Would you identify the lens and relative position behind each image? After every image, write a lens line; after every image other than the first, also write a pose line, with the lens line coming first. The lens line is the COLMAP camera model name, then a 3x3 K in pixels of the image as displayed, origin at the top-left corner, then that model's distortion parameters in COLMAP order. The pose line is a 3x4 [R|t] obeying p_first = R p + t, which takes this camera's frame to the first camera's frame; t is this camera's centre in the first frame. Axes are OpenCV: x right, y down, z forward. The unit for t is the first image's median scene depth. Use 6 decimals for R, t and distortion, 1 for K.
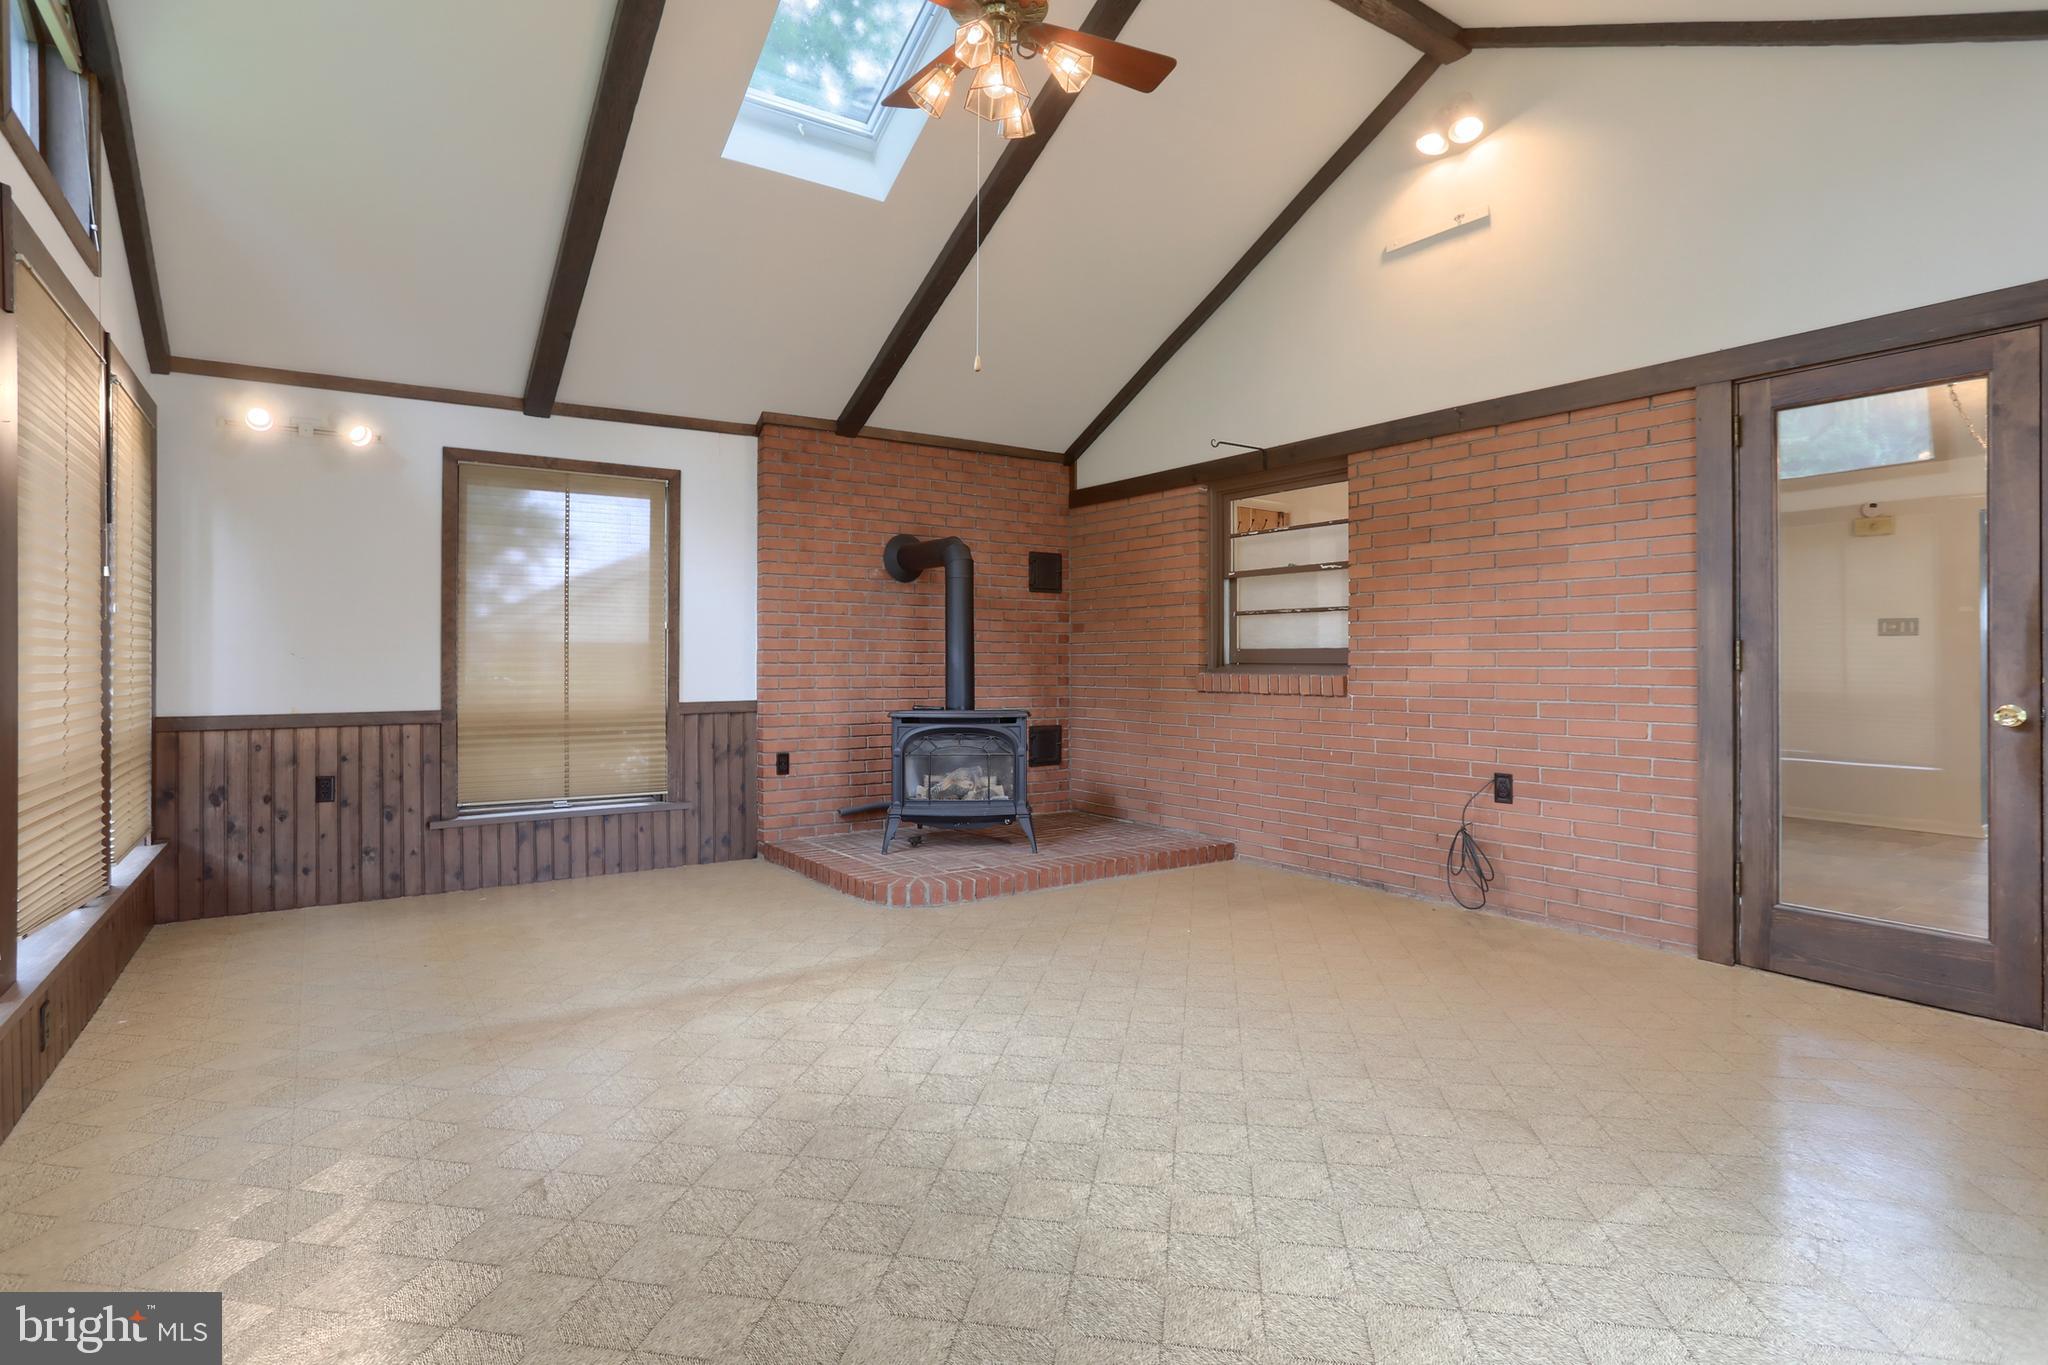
lens RADIAL K [[1030.3, 0, 1031.7], [0, 1030.3, 652.9], [0, 0, 1]] dist [-0.068793, 0.030917]
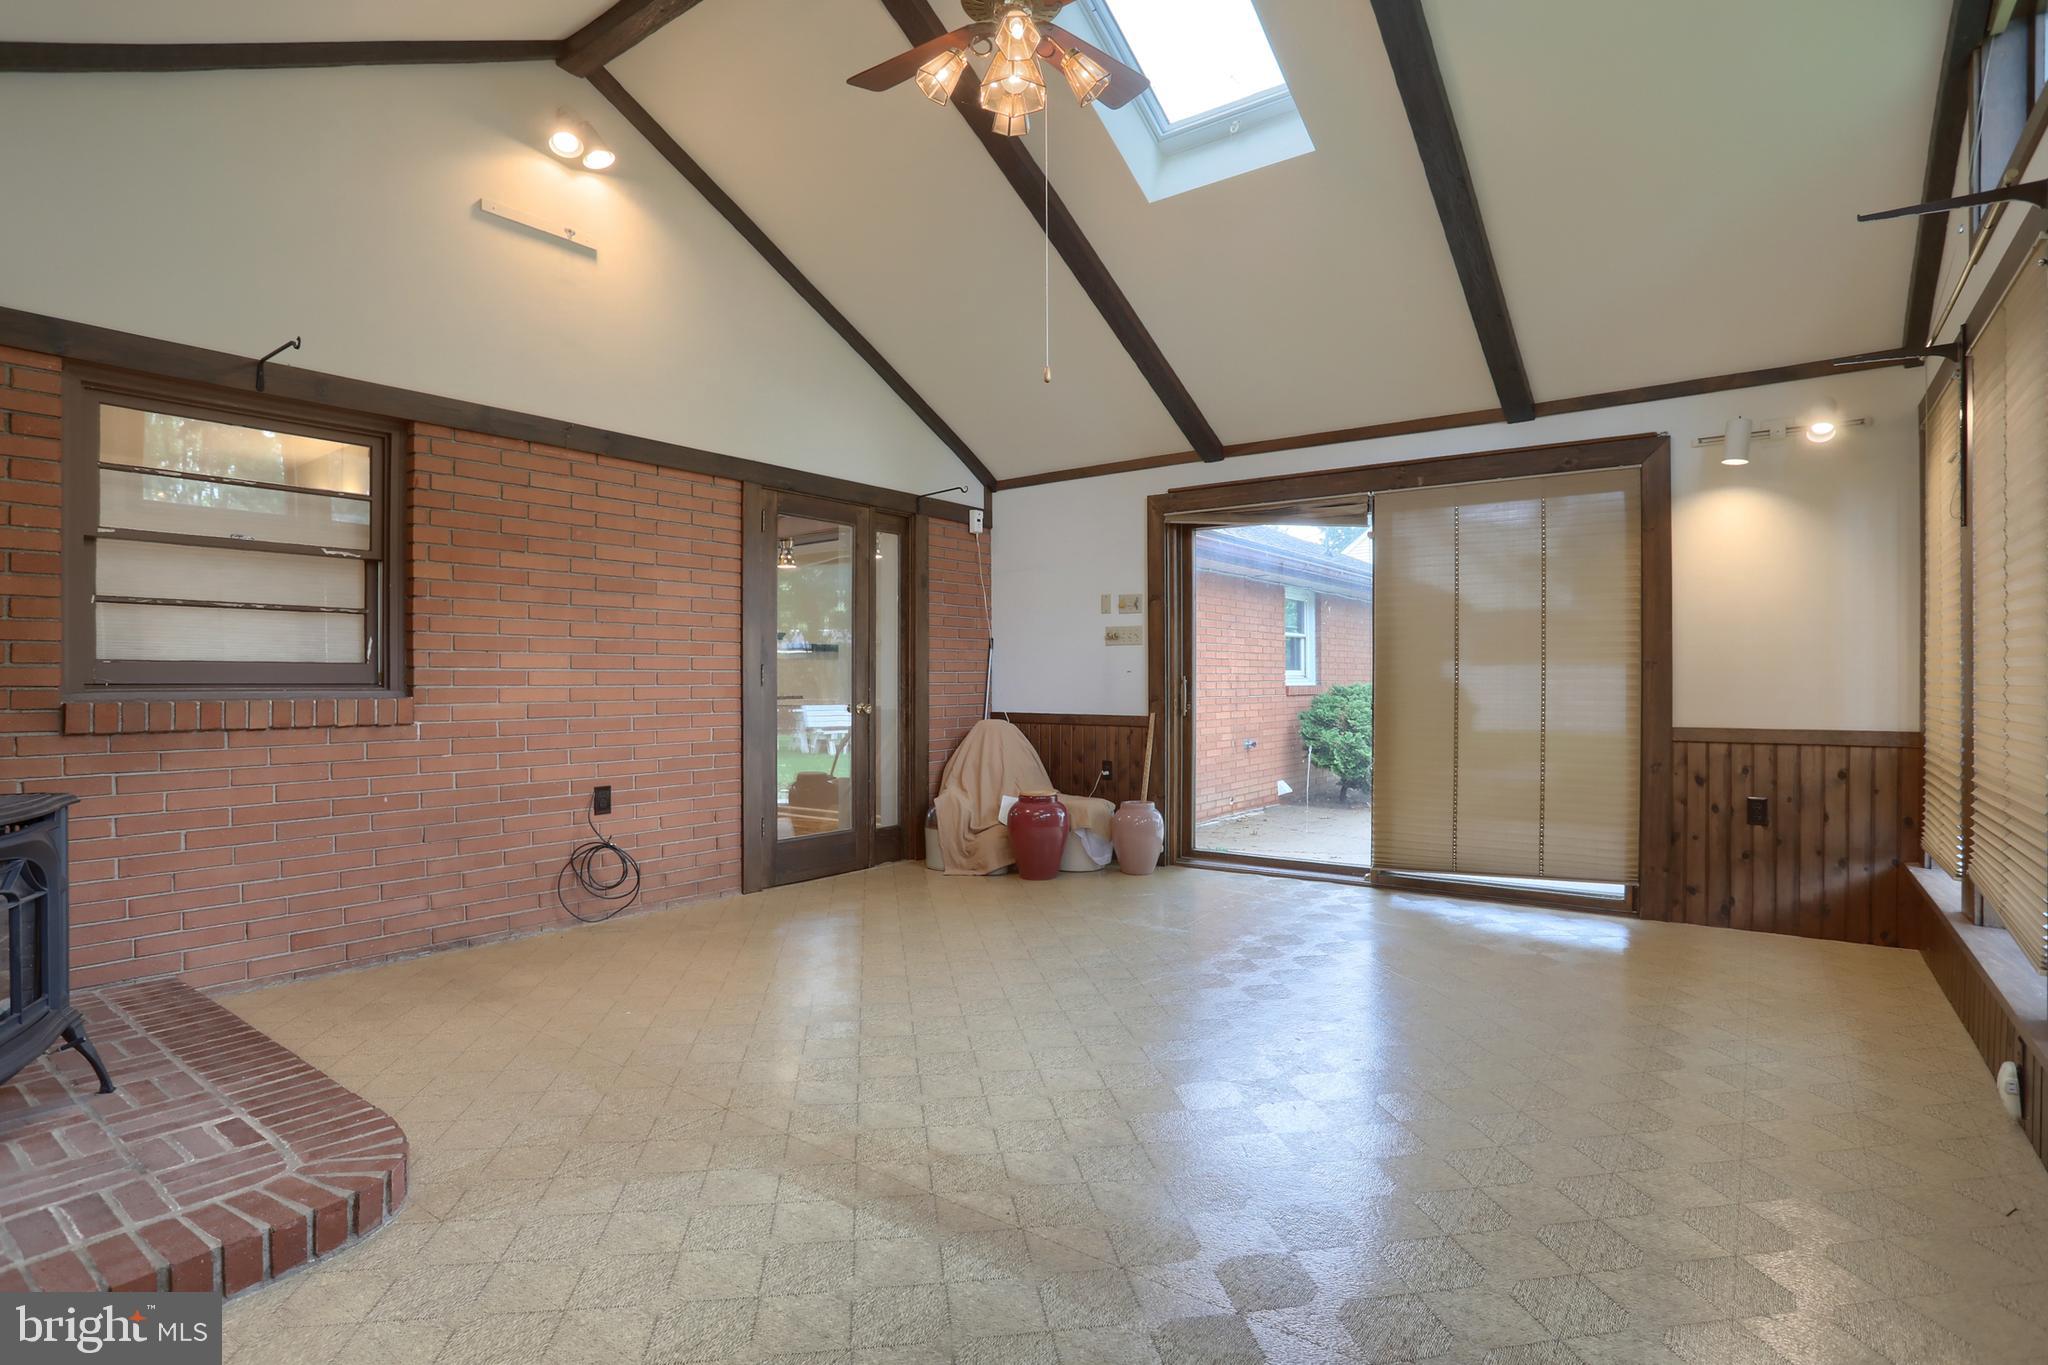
lens RADIAL K [[1026.1, 0, 1023.9], [0, 1026.1, 672.8], [0, 0, 1]] dist [-0.058860, 0.031272]
pose [[-0.312300, 0.005012, 0.949970, -0.640492], [-0.008375, 0.999933, -0.008029, 0.005296], [-0.949947, -0.010464, -0.312237, 0.864836]]
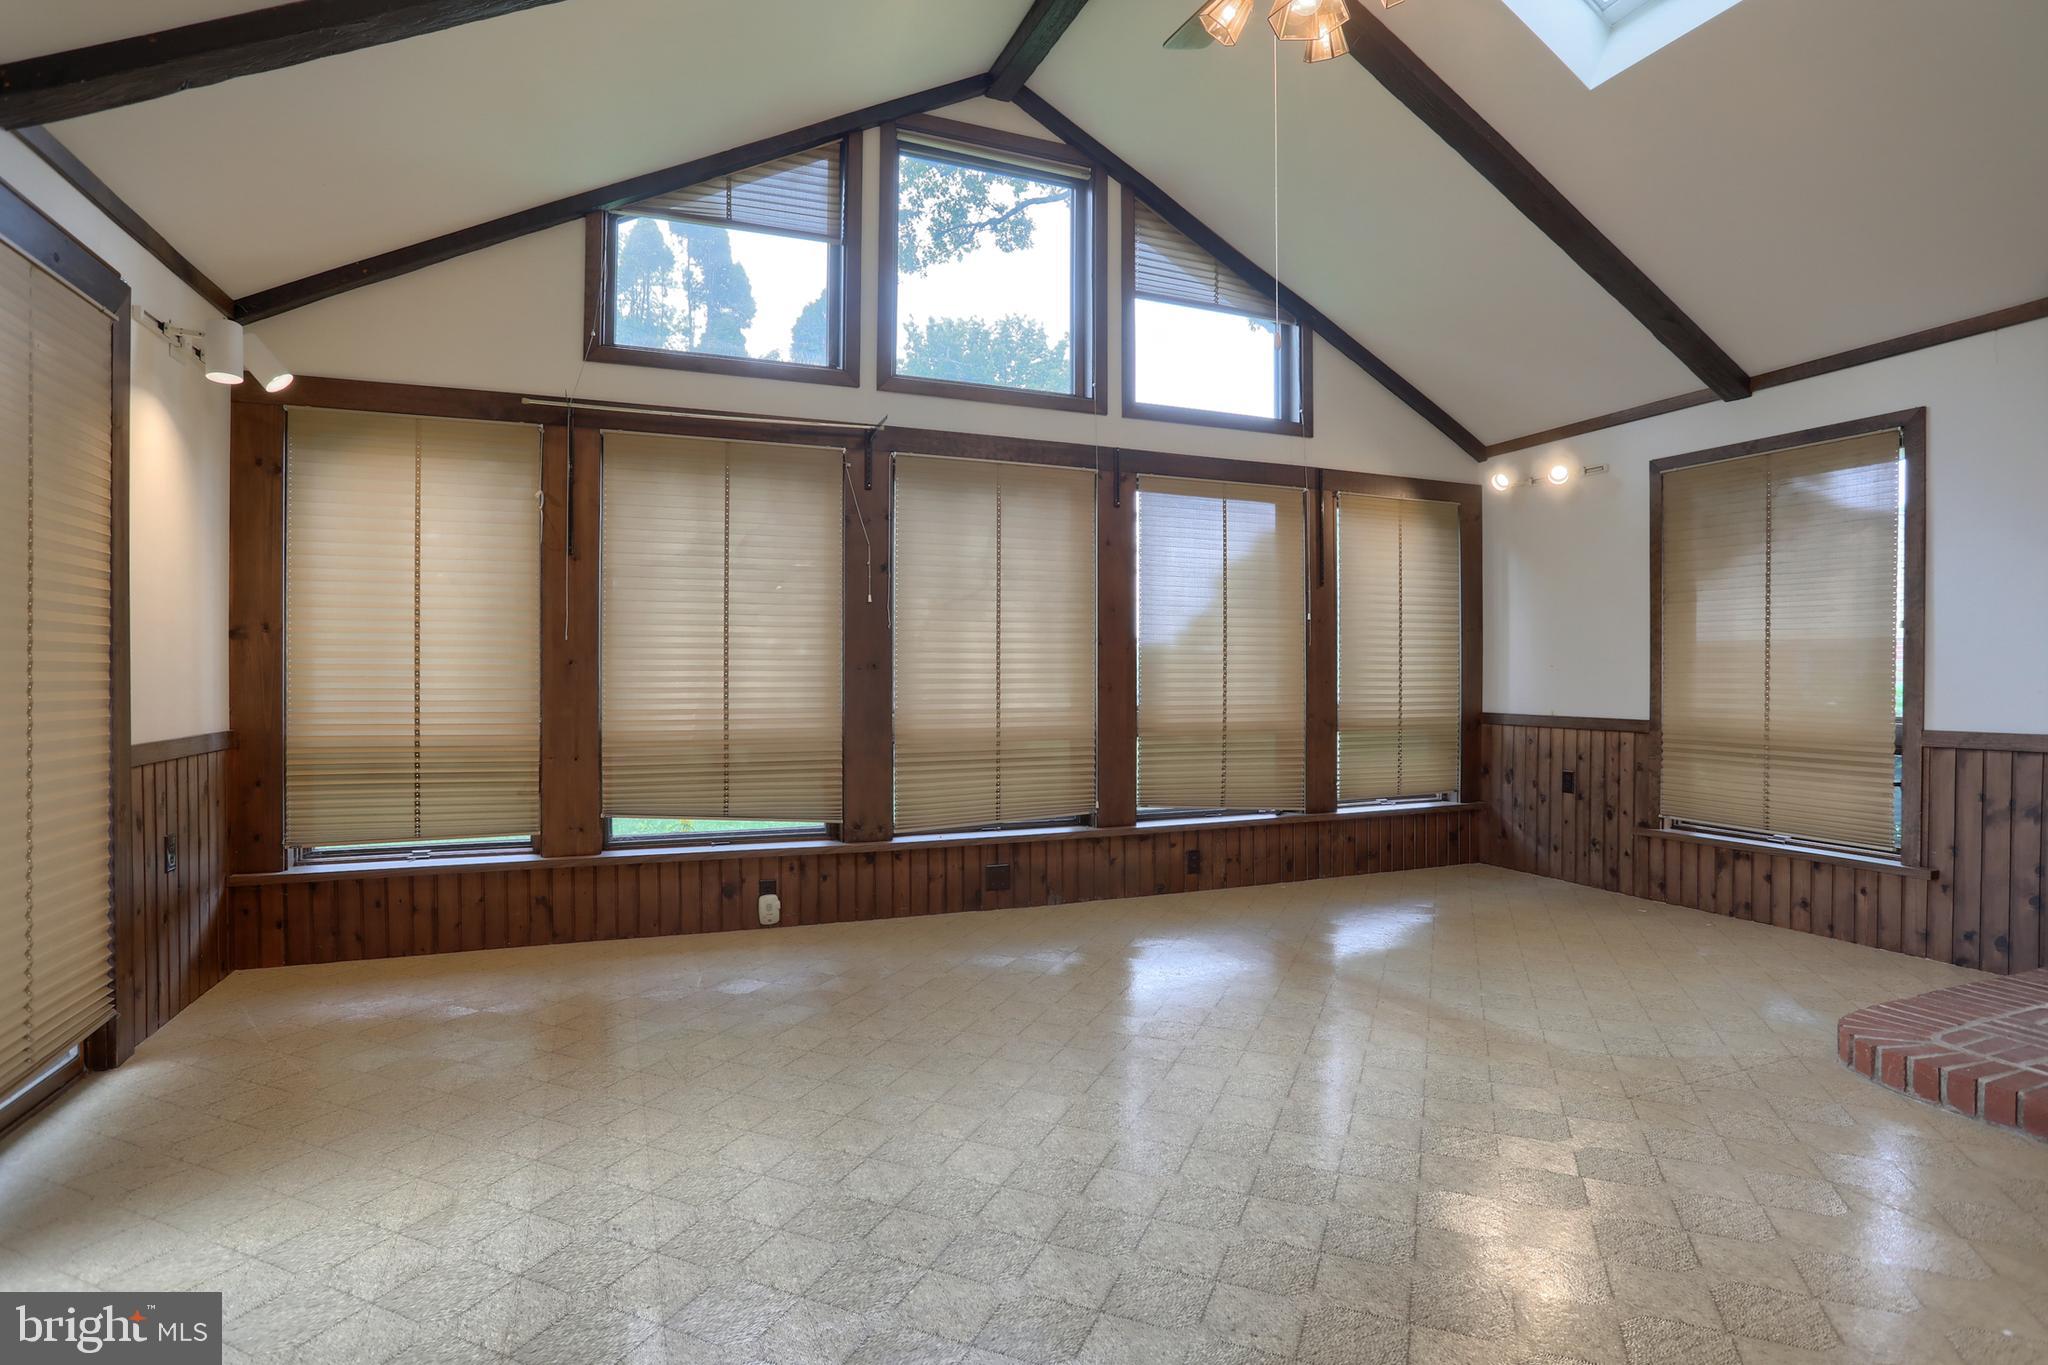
lens RADIAL K [[1026.1, 0, 1023.9], [0, 1026.1, 672.8], [0, 0, 1]] dist [-0.058860, 0.031272]
pose [[-0.219517, 0.006100, -0.975590, 0.571014], [0.009329, 0.999948, 0.004153, -0.000935], [0.975564, -0.008189, -0.219563, 0.636874]]
